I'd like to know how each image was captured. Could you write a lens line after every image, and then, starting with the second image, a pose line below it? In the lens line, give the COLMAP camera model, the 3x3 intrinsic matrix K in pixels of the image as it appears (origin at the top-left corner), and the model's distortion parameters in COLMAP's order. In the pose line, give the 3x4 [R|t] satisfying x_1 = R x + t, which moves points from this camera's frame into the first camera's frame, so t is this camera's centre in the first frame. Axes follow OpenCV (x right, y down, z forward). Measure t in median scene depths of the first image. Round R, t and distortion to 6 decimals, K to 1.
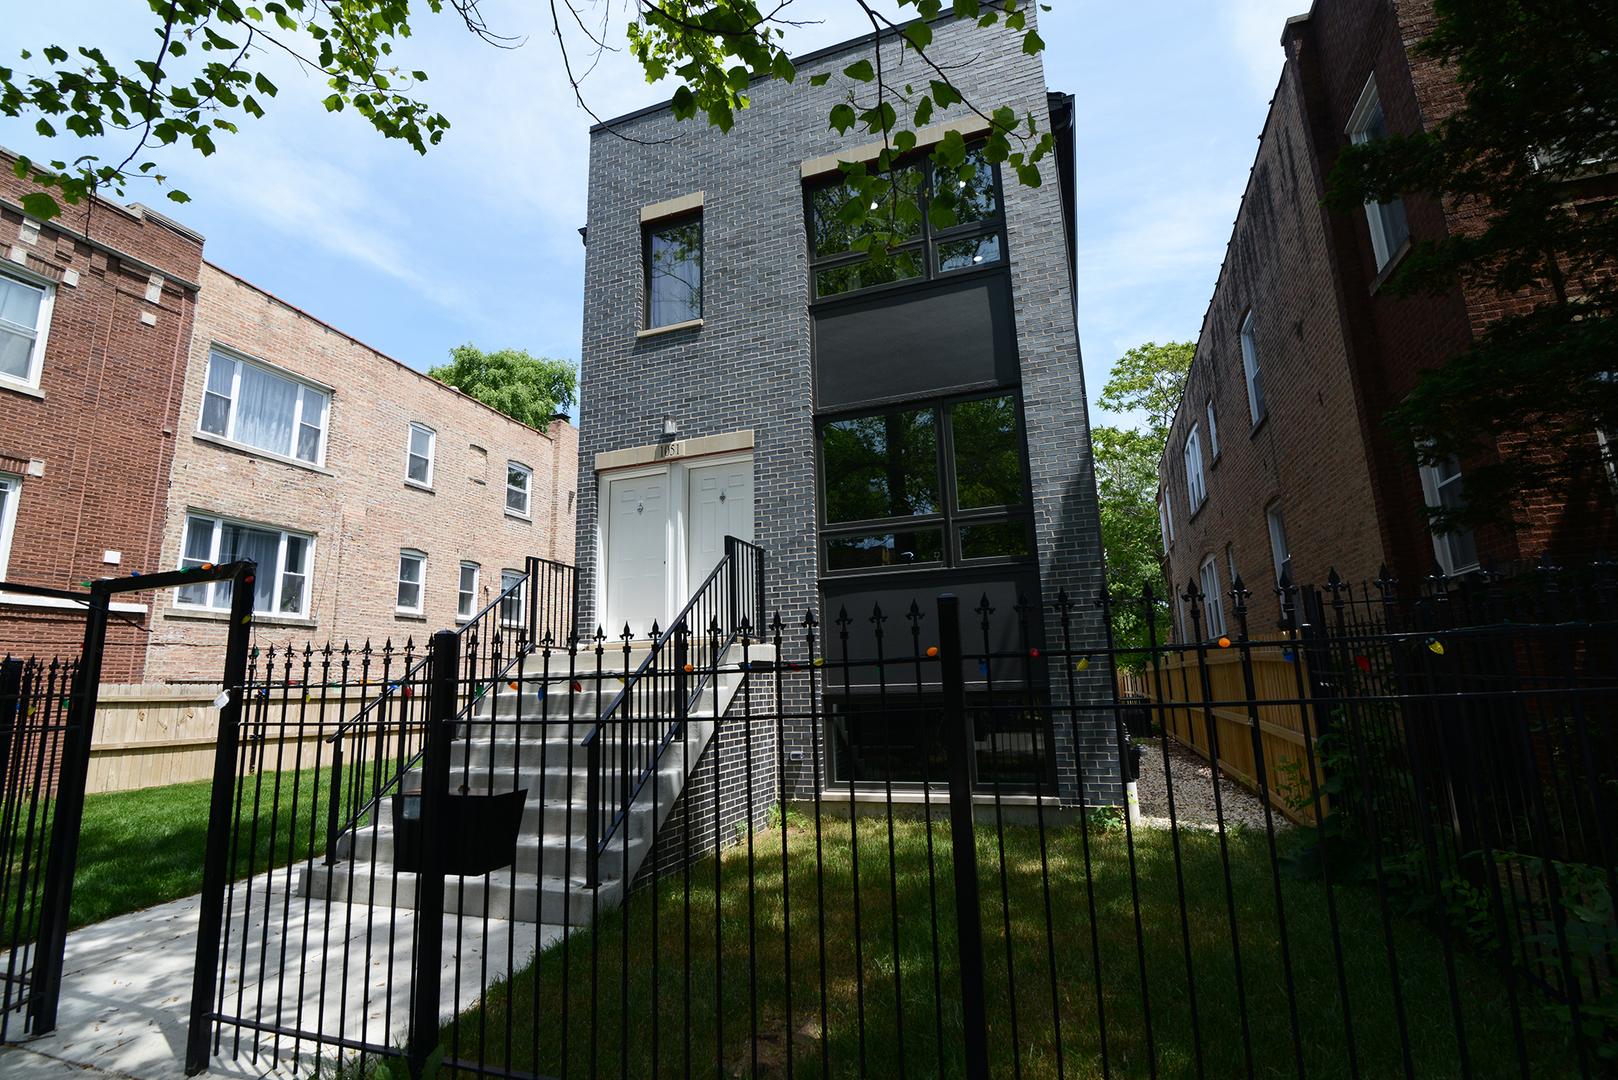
lens RADIAL K [[742.7, 0, 802.8], [0, 742.7, 538.5], [0, 0, 1]] dist [-0.021532, 0.001724]
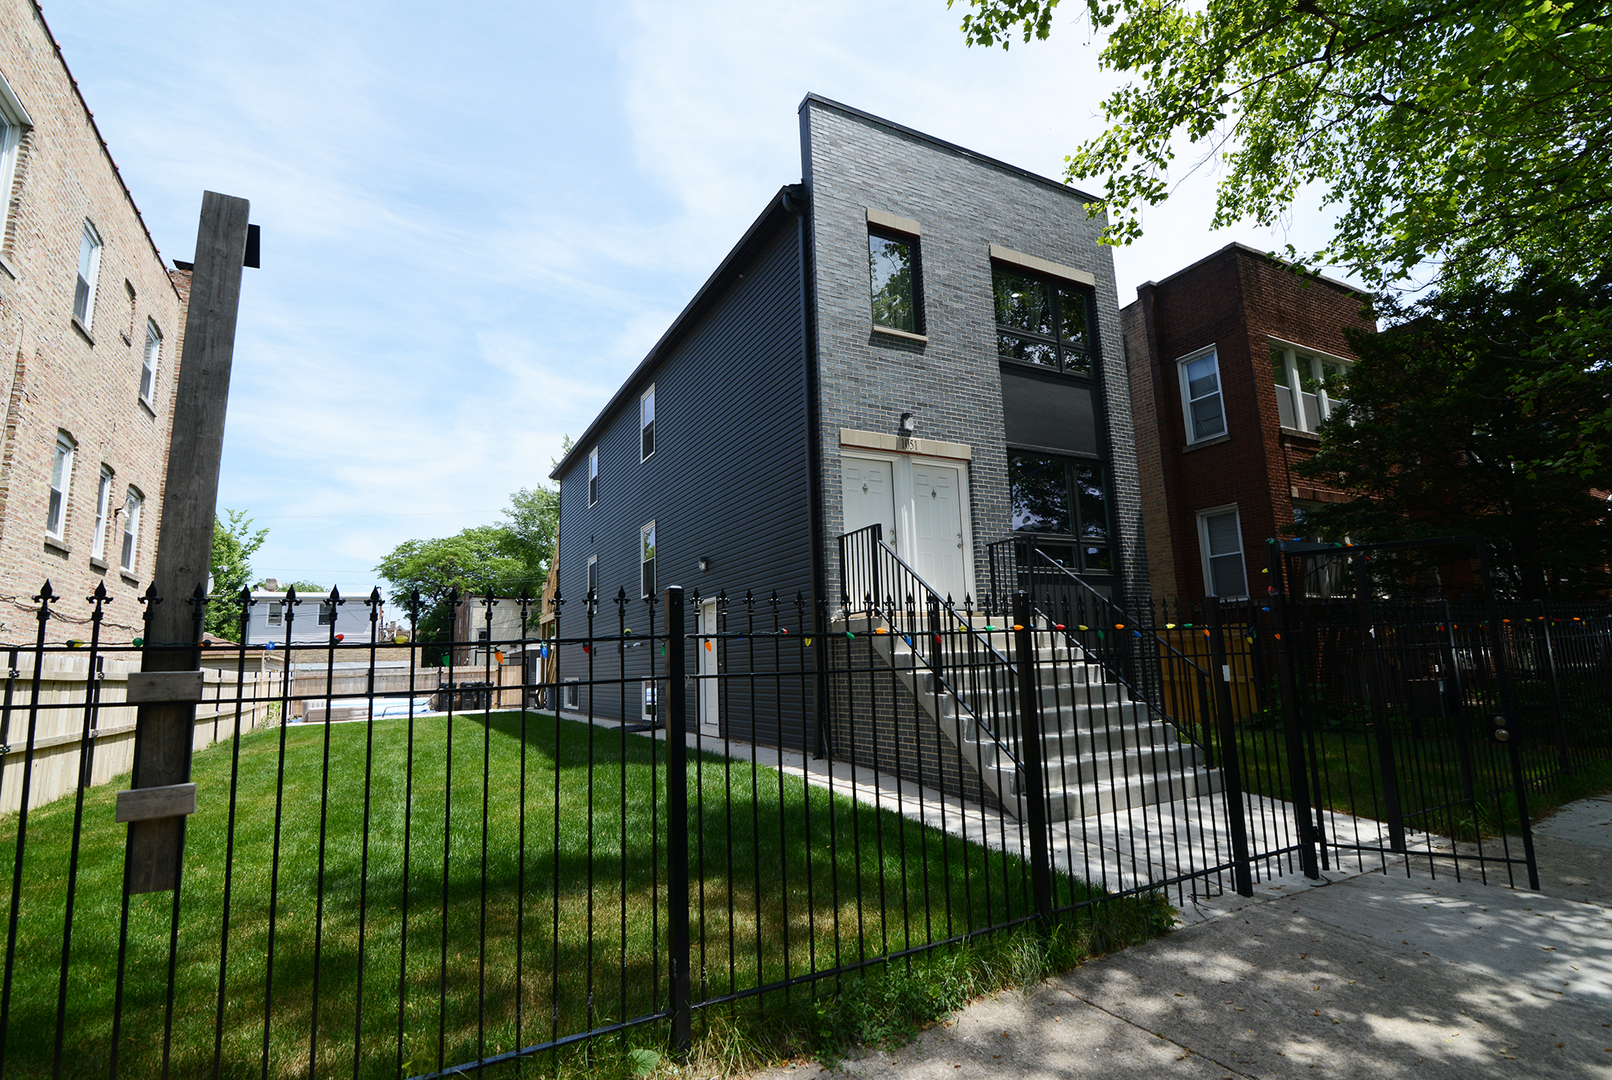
lens RADIAL K [[763.7, 0, 801.8], [0, 763.7, 543.0], [0, 0, 1]] dist [-0.017746, 0.000184]
pose [[0.663848, 0.122043, 0.737842, -0.792125], [-0.129214, 0.990475, -0.047574, 0.075368], [-0.736621, -0.063757, 0.673294, 0.227080]]
